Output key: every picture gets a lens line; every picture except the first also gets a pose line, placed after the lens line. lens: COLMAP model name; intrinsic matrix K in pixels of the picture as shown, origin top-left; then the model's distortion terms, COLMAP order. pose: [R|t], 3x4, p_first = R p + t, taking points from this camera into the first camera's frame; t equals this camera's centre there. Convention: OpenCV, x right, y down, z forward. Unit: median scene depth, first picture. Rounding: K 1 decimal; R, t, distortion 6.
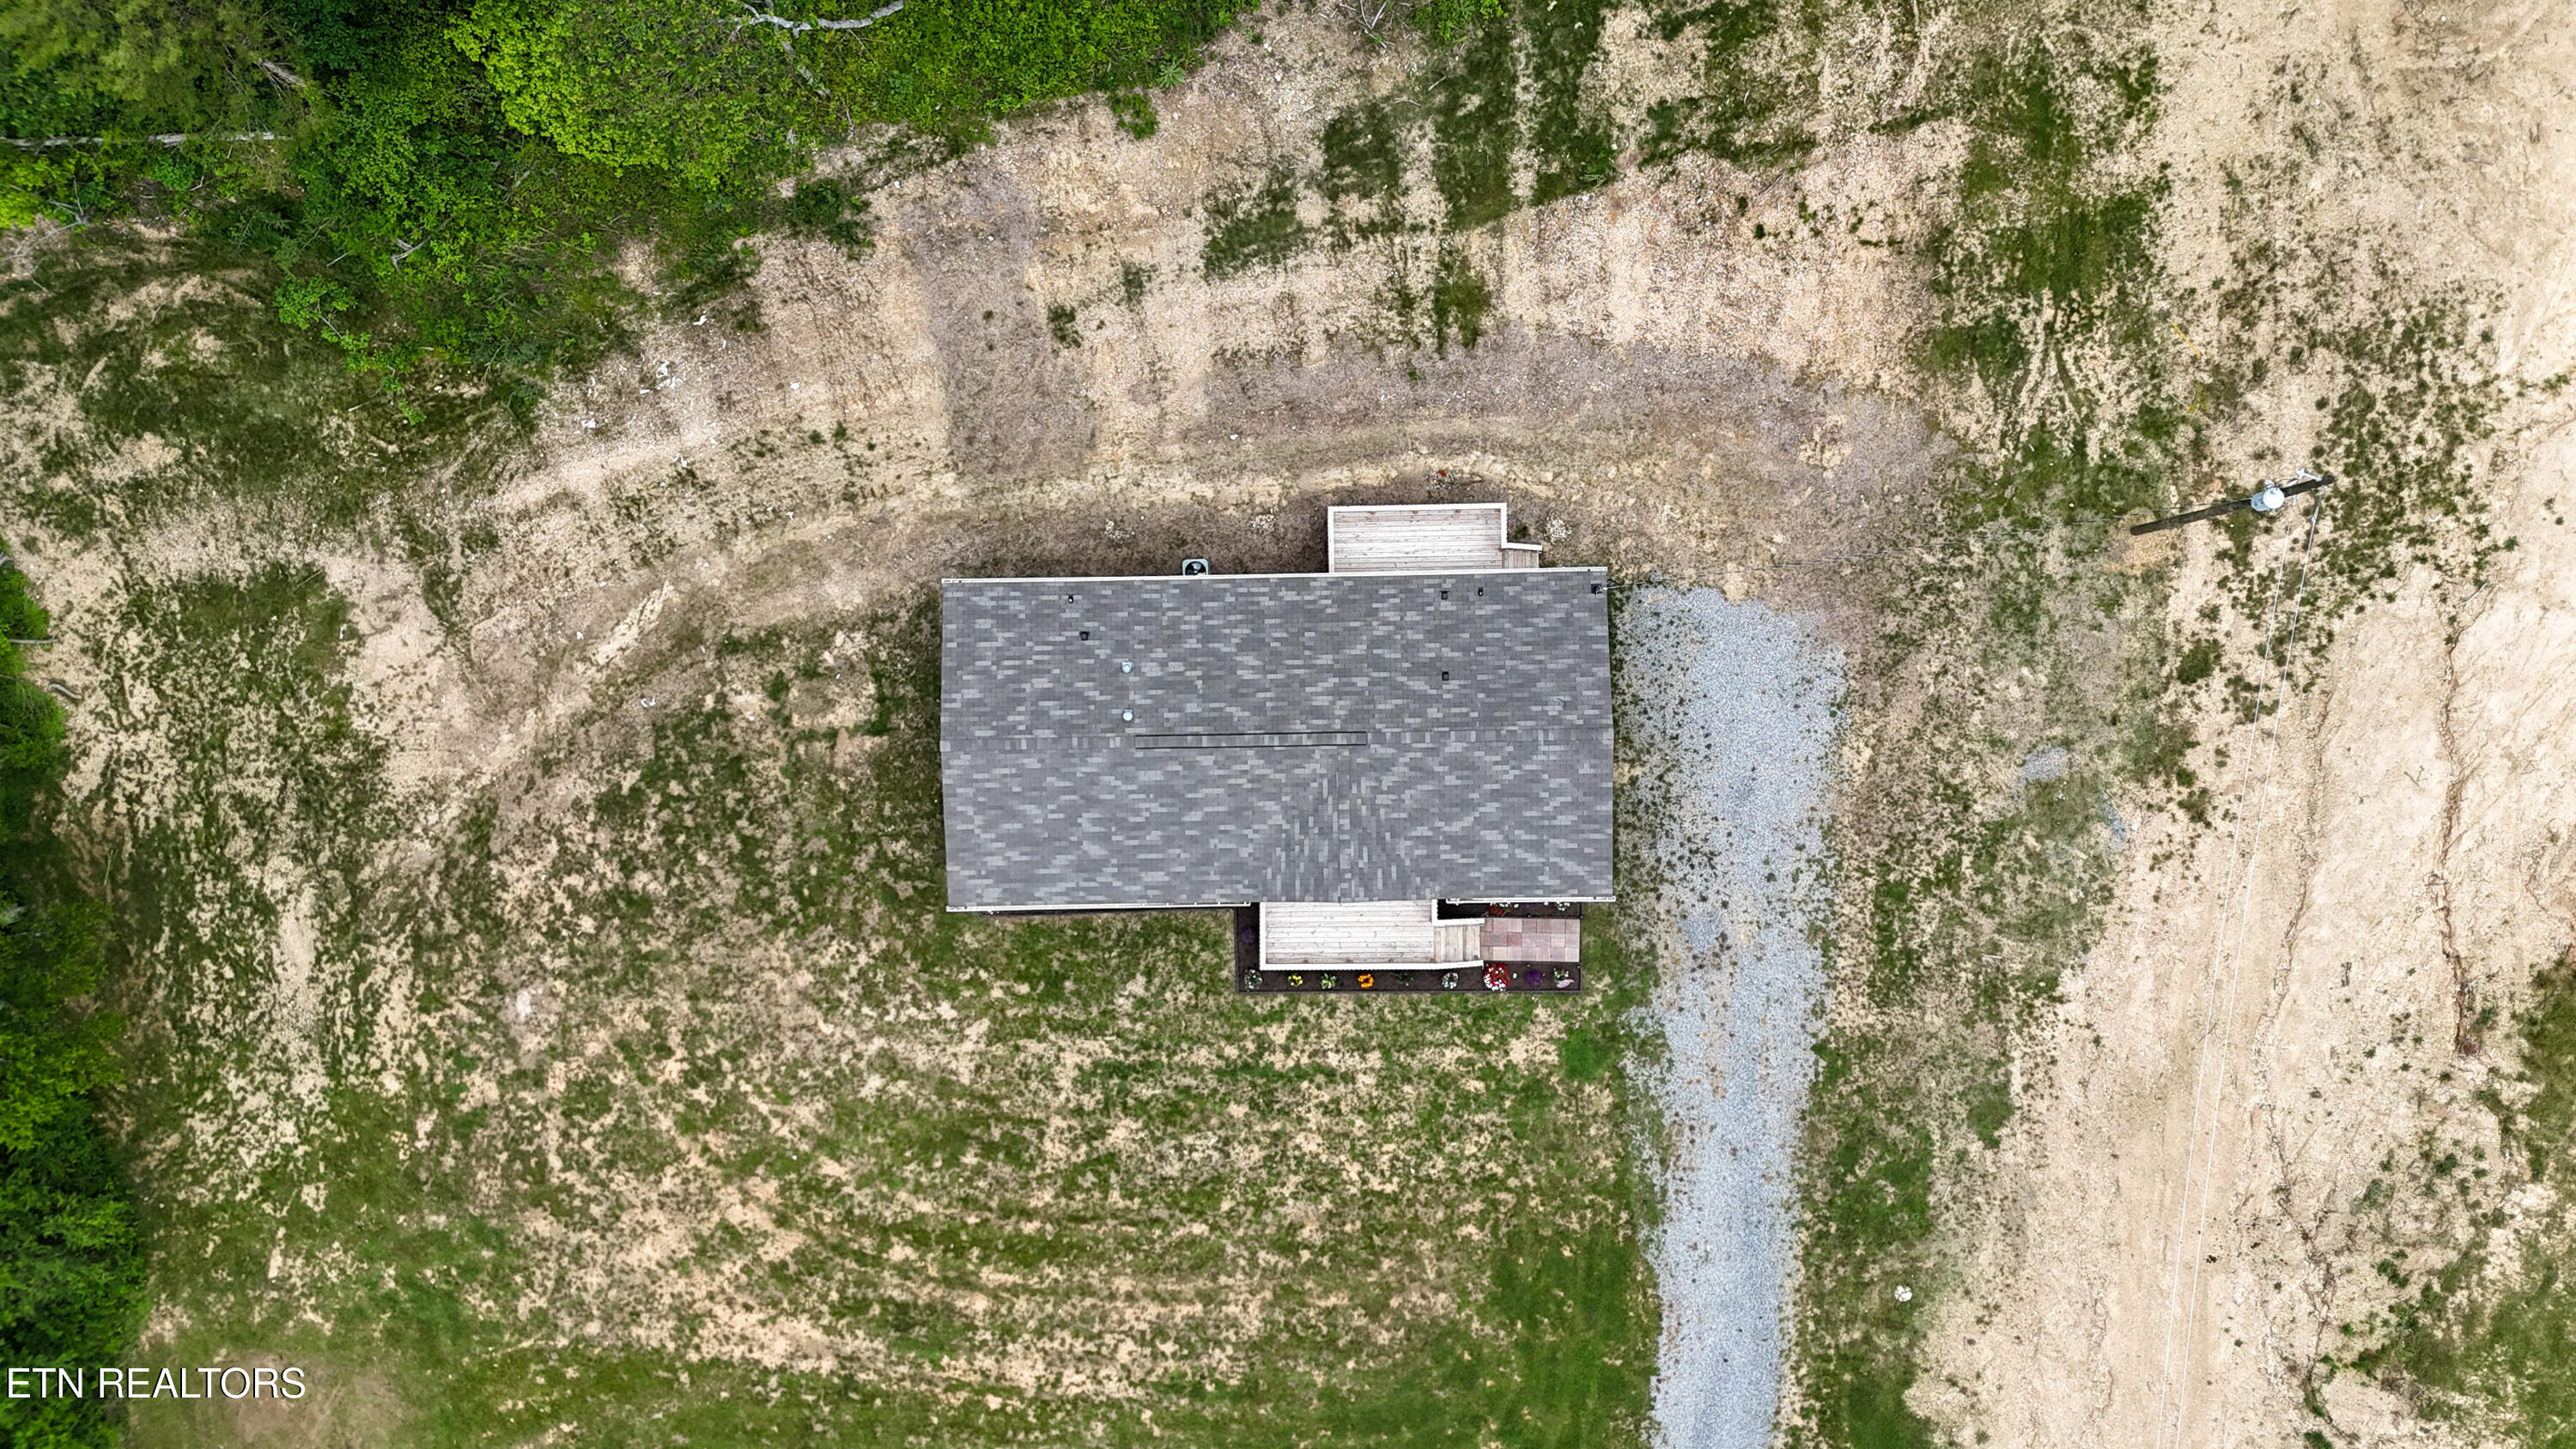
lens RADIAL K [[1883.6, 0, 1330.7], [0, 1883.6, 766.8], [0, 0, 1]] dist [0.078245, -0.090944]
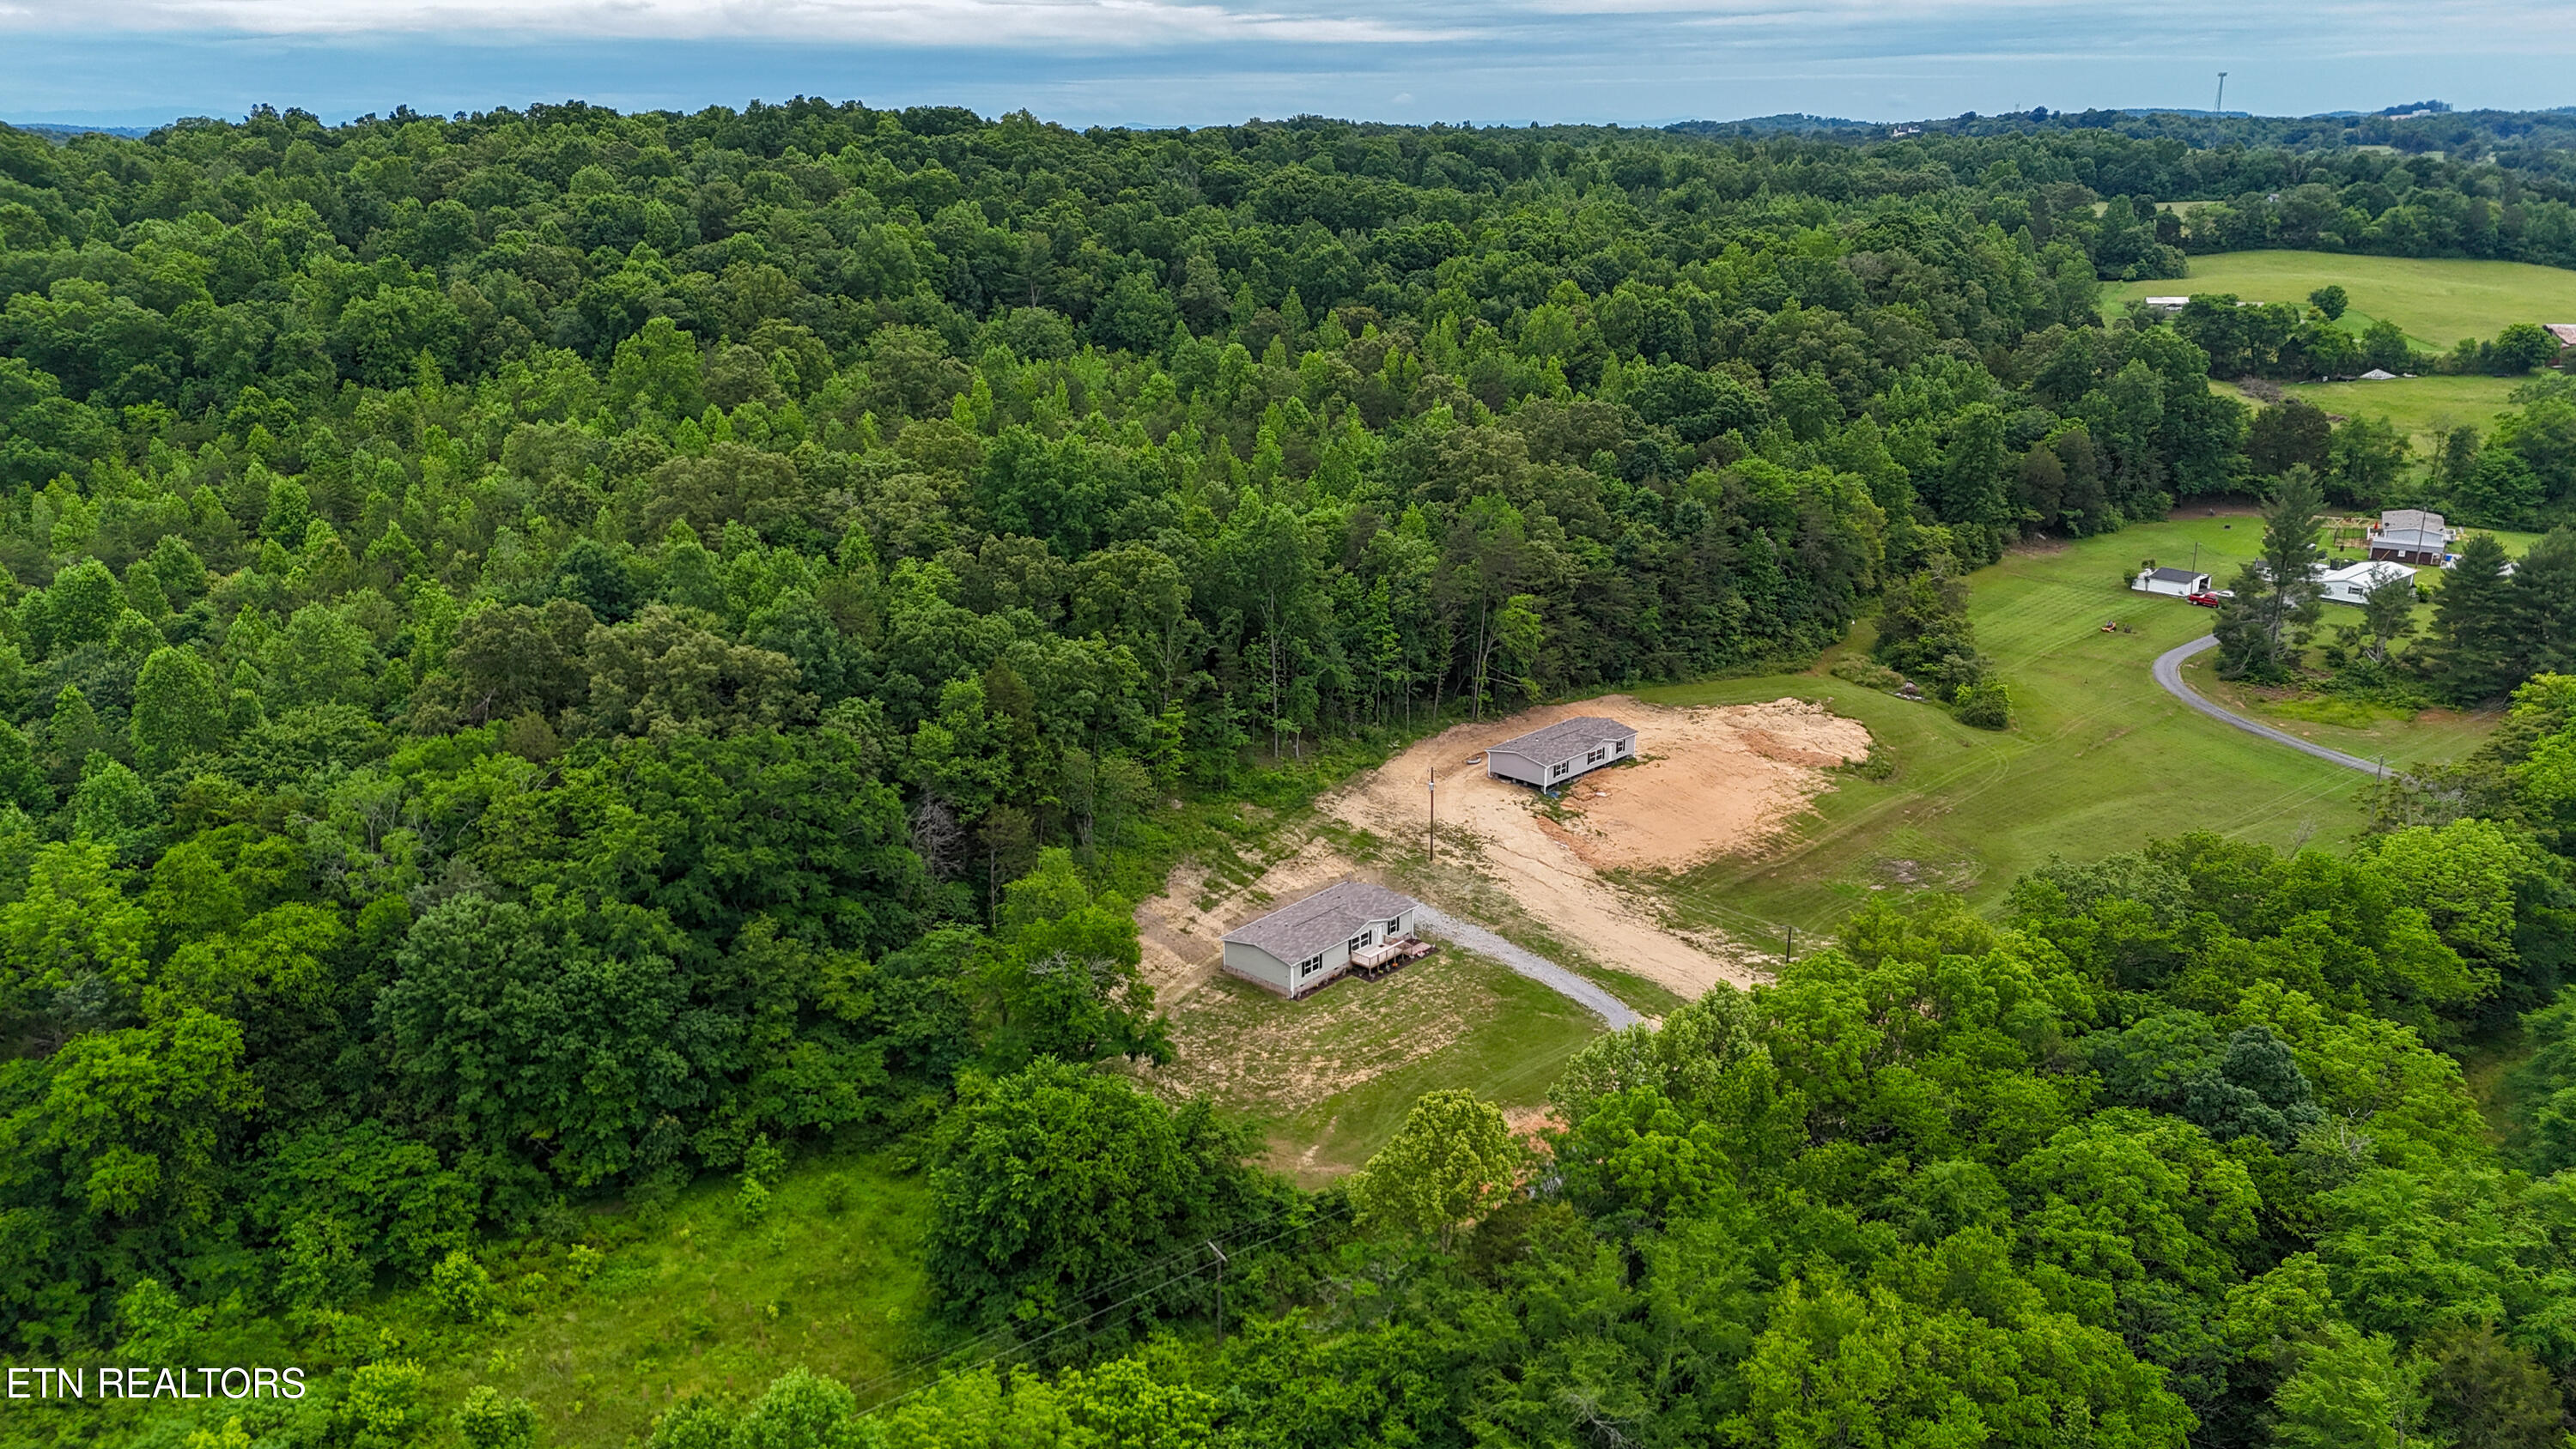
lens RADIAL K [[1883.6, 0, 1275.8], [0, 1883.6, 706.0], [0, 0, 1]] dist [0.078245, -0.090944]
pose [[0.681790, -0.191638, 0.706001, -2.271171], [0.731476, 0.192124, -0.654241, 1.955687], [-0.010262, 0.962478, 0.271167, -0.284901]]
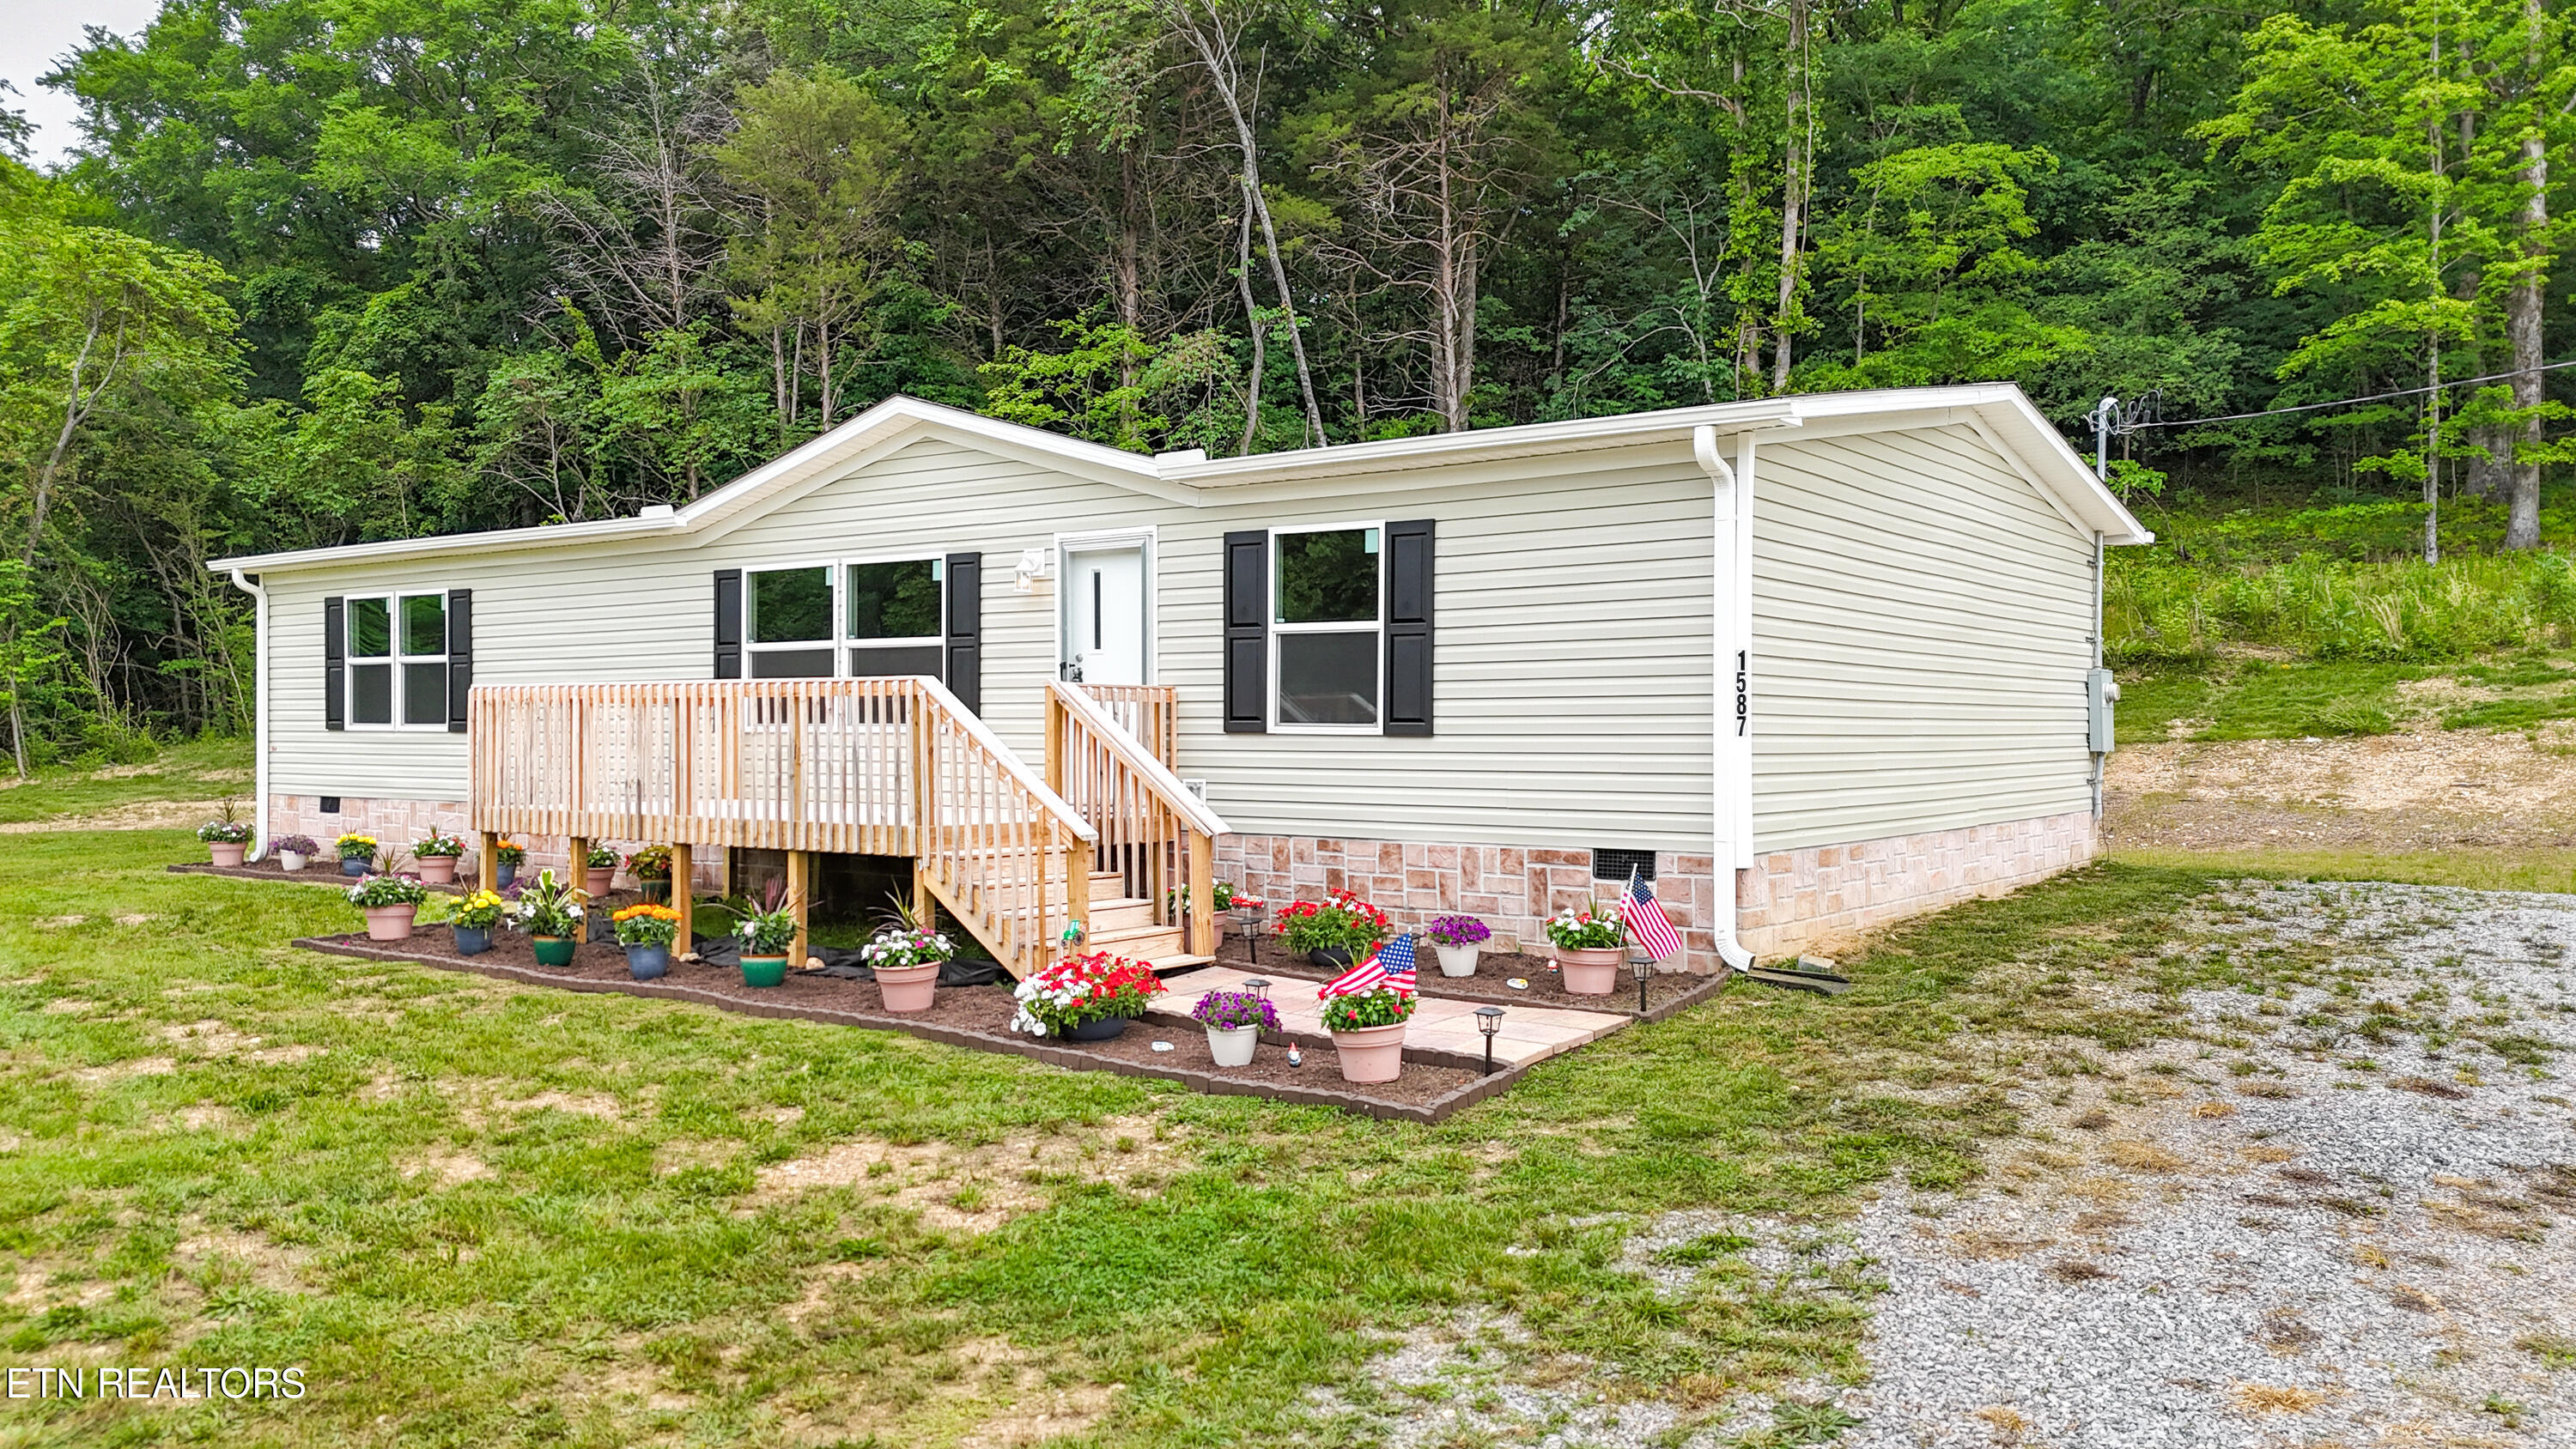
lens RADIAL K [[1883.6, 0, 1309.6], [0, 1883.6, 725.0], [0, 0, 1]] dist [0.078245, -0.090944]
pose [[0.802234, 0.022129, -0.596599, 0.215319], [-0.596715, -0.001644, -0.802451, 0.246922], [-0.018738, 0.999754, 0.011886, 0.963505]]
